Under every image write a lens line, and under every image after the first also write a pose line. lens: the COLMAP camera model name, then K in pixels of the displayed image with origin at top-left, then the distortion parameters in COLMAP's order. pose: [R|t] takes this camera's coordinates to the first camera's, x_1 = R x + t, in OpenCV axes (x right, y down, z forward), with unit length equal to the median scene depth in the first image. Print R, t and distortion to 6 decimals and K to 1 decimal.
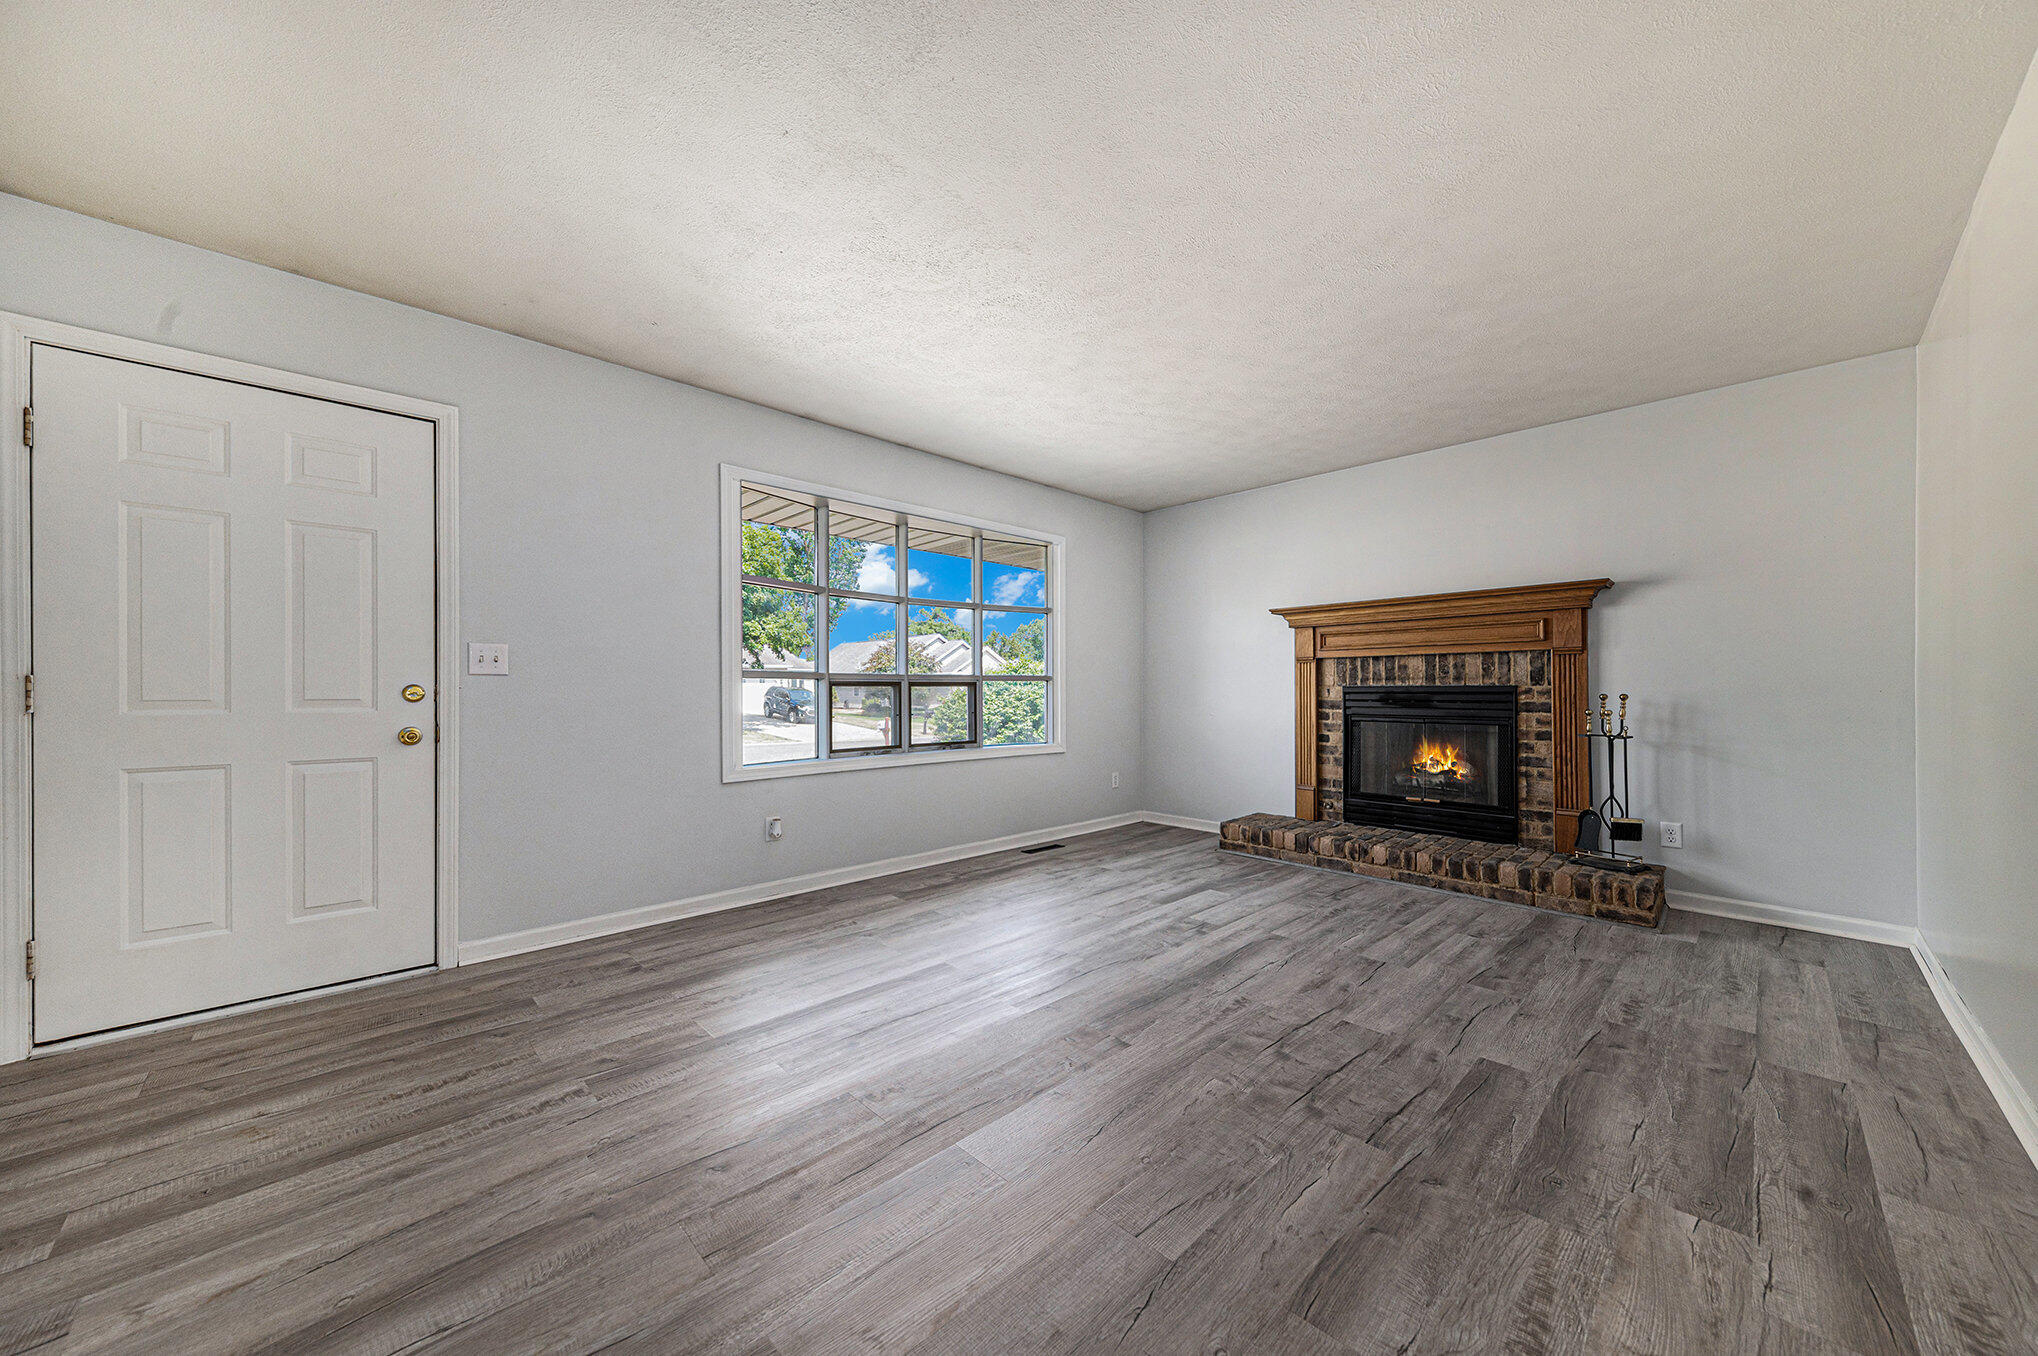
lens RADIAL K [[685.5, 0, 1006.8], [0, 685.5, 671.4], [0, 0, 1]] dist [0.009973, -0.003772]
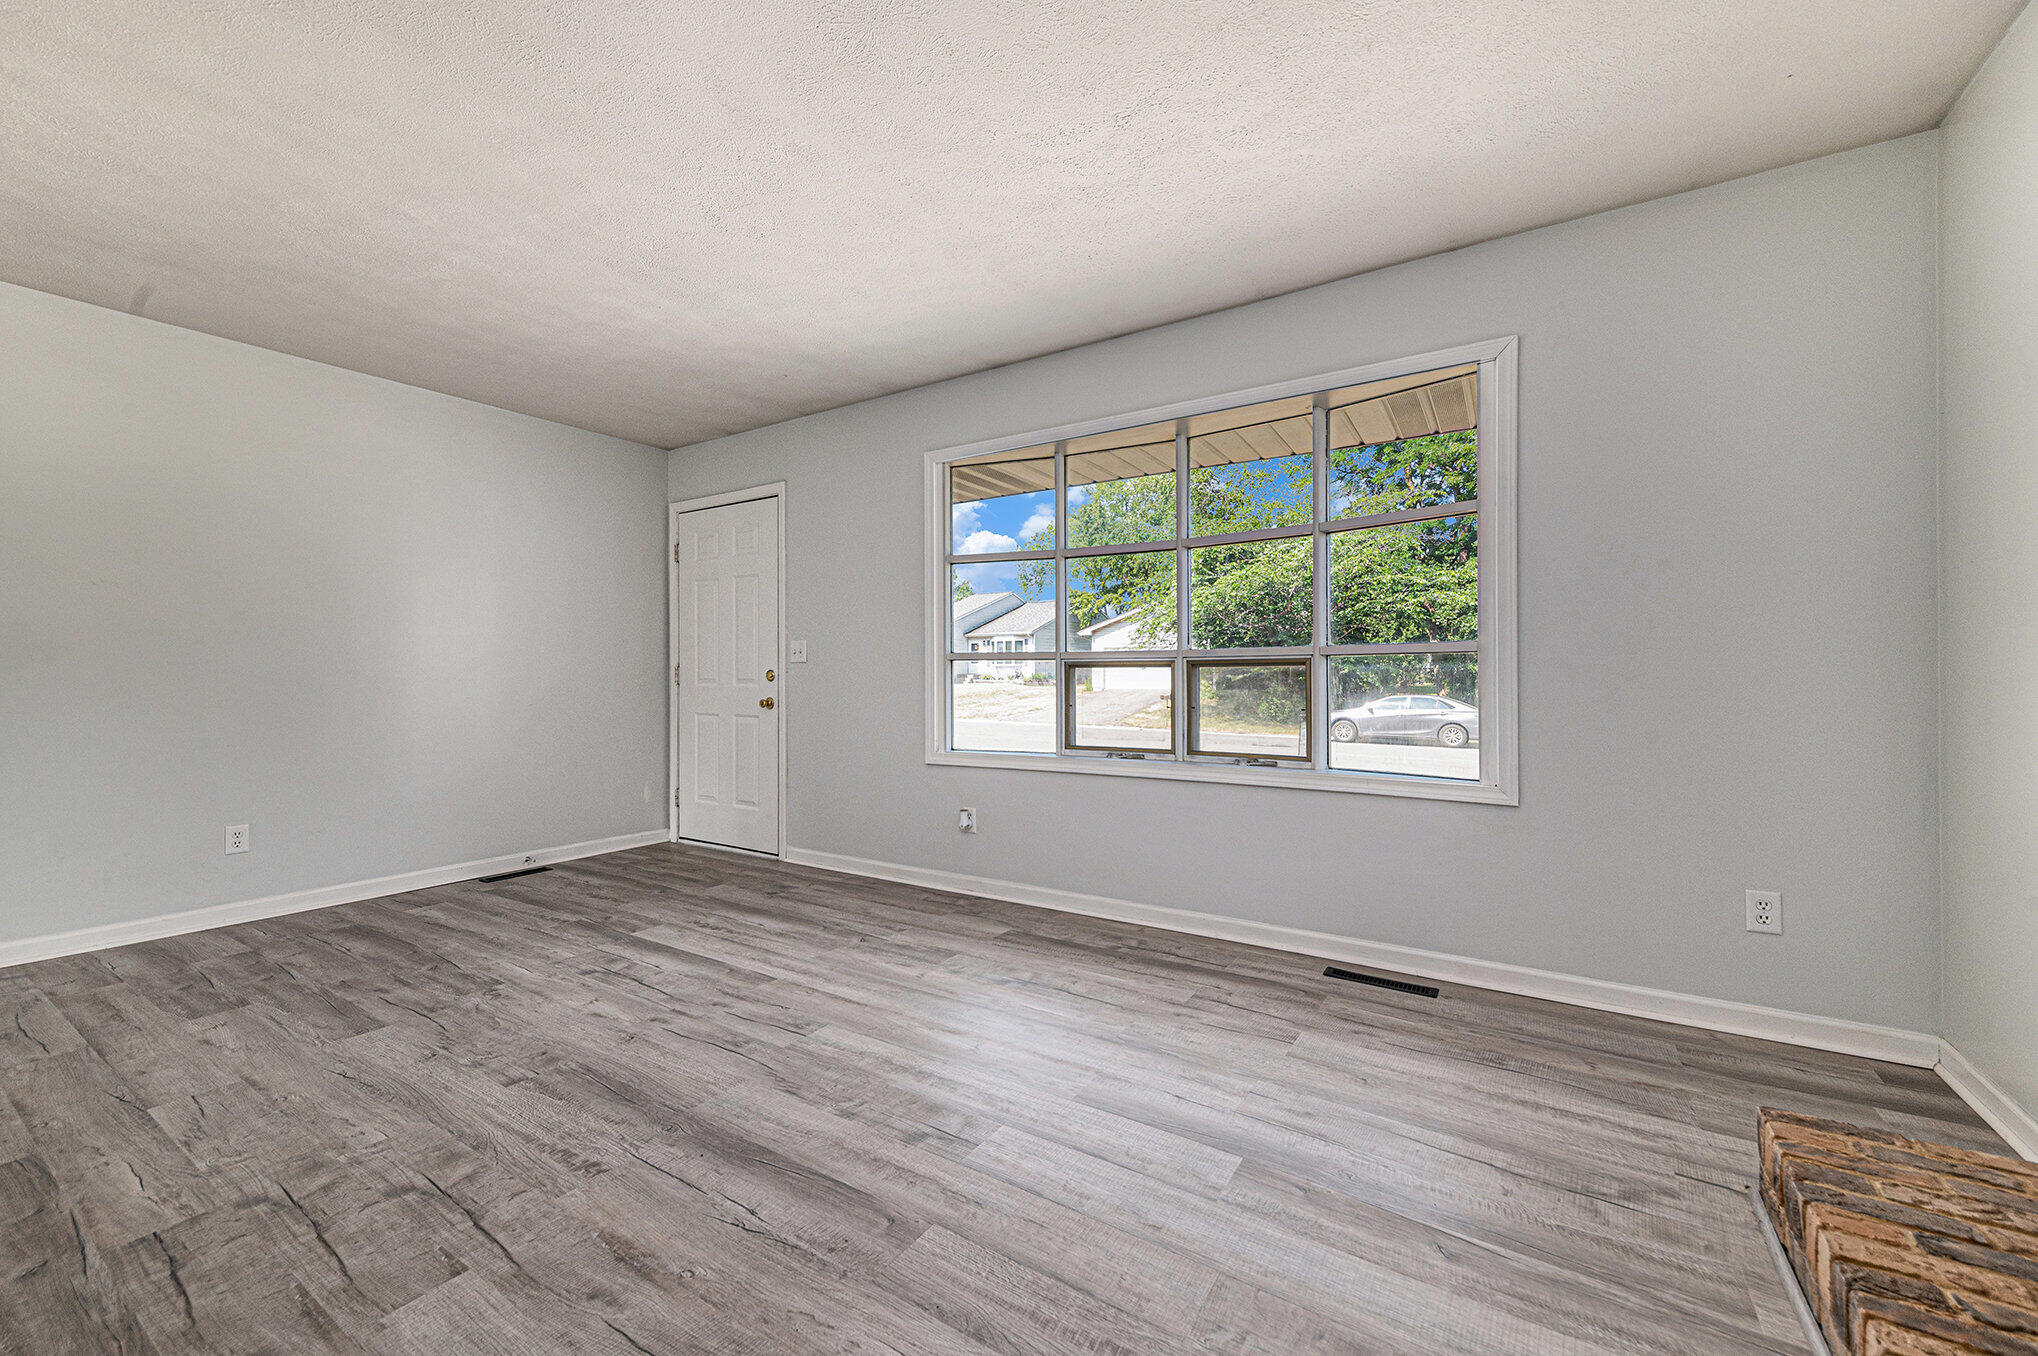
lens RADIAL K [[815.1, 0, 1016.9], [0, 815.1, 657.9], [0, 0, 1]] dist [0.008530, -0.006128]
pose [[0.256222, -0.019662, -0.966418, 0.826717], [0.029570, 0.999485, -0.012495, 0.024699], [0.966166, -0.025376, 0.256671, 0.843177]]
